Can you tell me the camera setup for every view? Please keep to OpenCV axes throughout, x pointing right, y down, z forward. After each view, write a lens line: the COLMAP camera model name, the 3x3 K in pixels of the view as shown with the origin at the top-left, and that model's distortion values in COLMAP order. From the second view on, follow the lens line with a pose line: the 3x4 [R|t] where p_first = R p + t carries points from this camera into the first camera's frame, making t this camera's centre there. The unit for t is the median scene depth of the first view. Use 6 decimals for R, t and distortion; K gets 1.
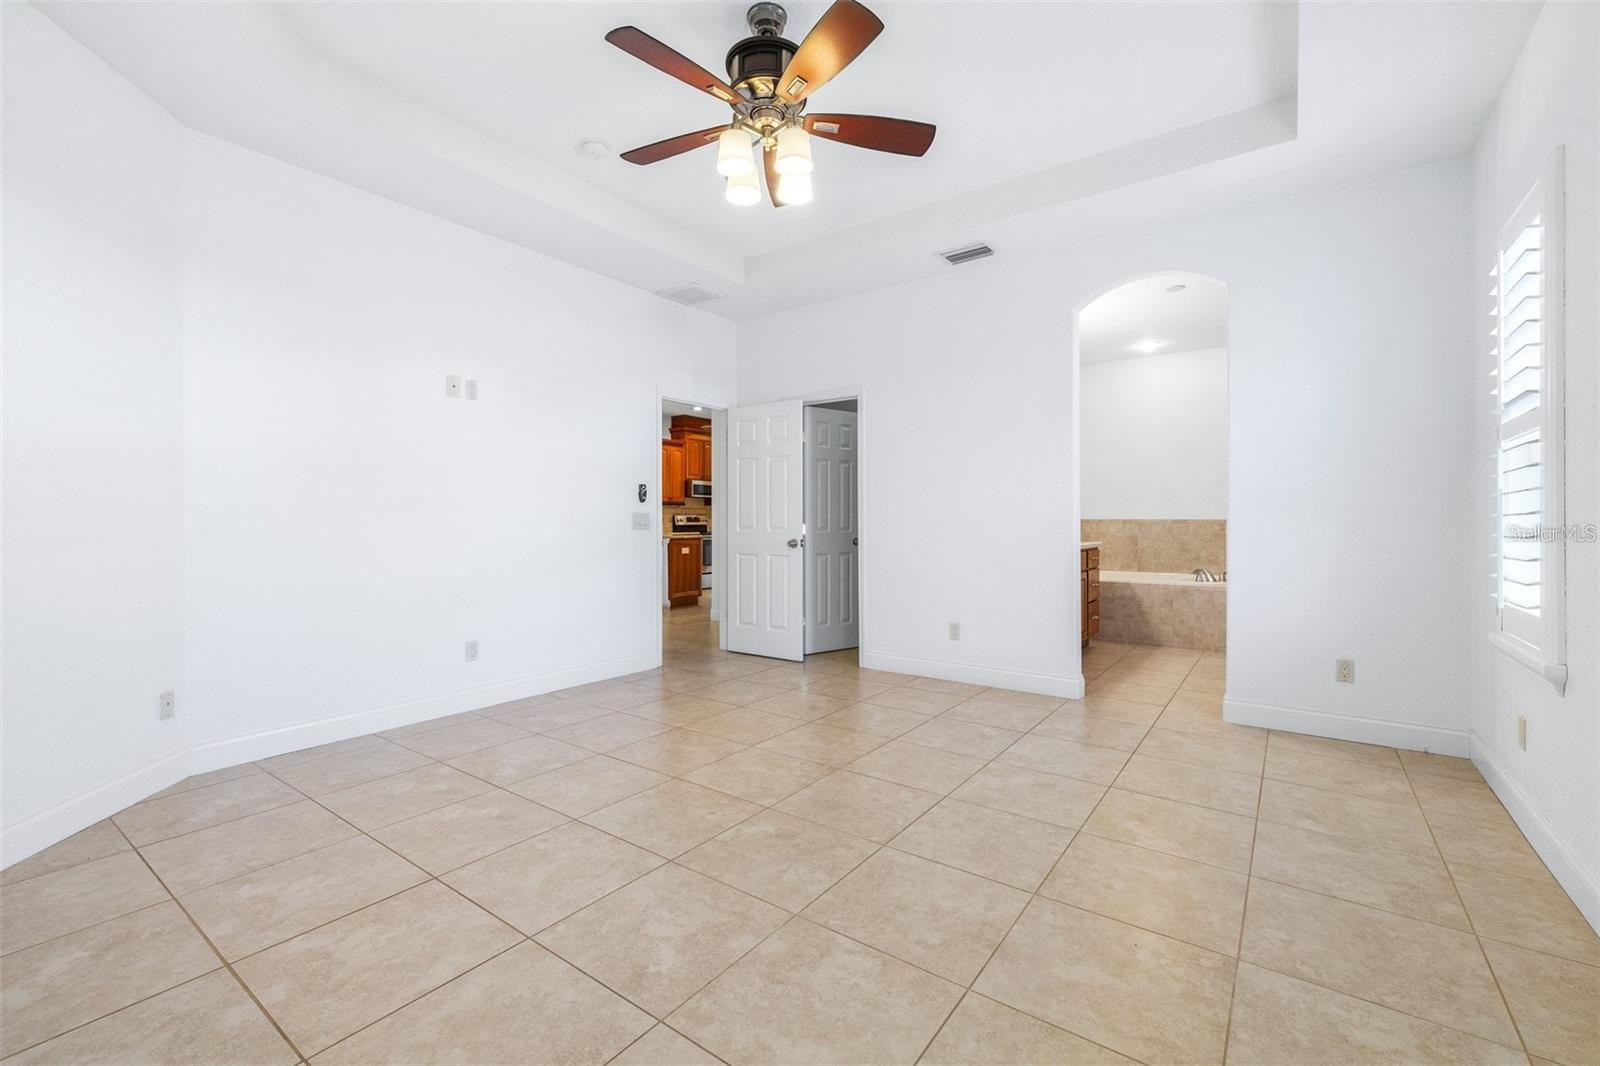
lens RADIAL K [[689.5, 0, 798.4], [0, 689.5, 536.1], [0, 0, 1]] dist [-0.003881, -0.000205]
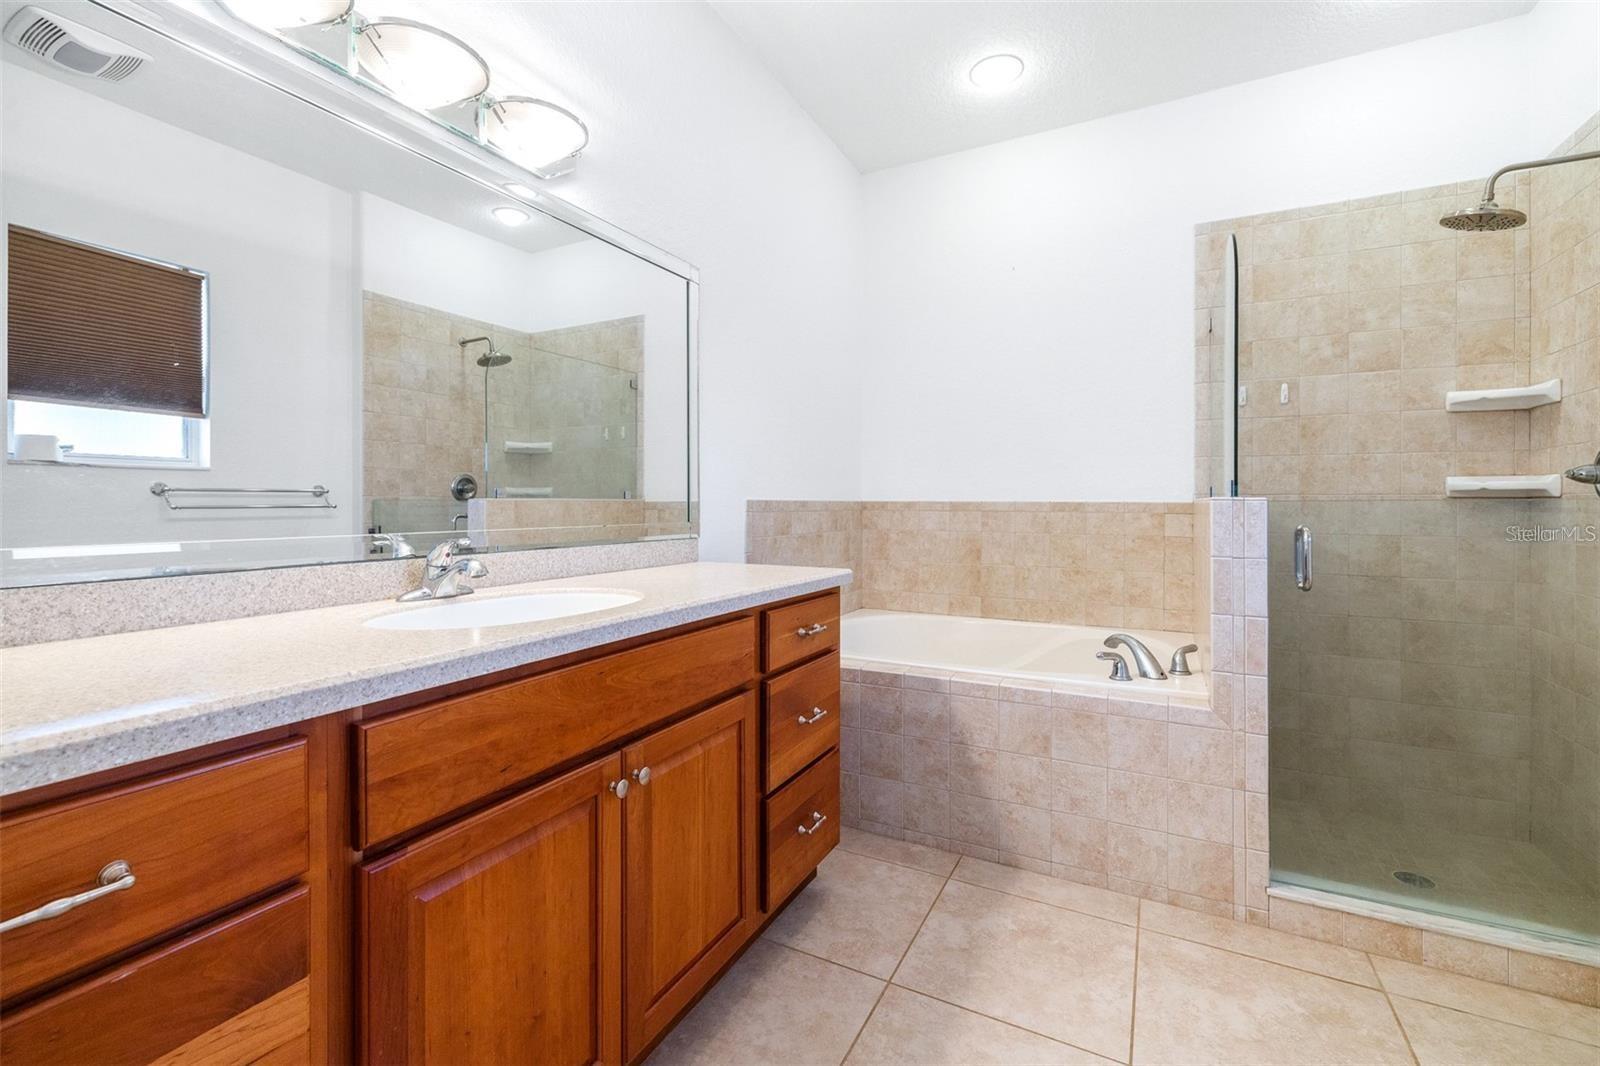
lens RADIAL K [[689.5, 0, 802.1], [0, 689.5, 517.3], [0, 0, 1]] dist [-0.003881, -0.000205]
pose [[0.990292, -0.005029, 0.138910, 0.362050], [0.005350, 0.999984, -0.001938, -0.016461], [-0.138898, 0.002662, 0.990303, 0.654816]]
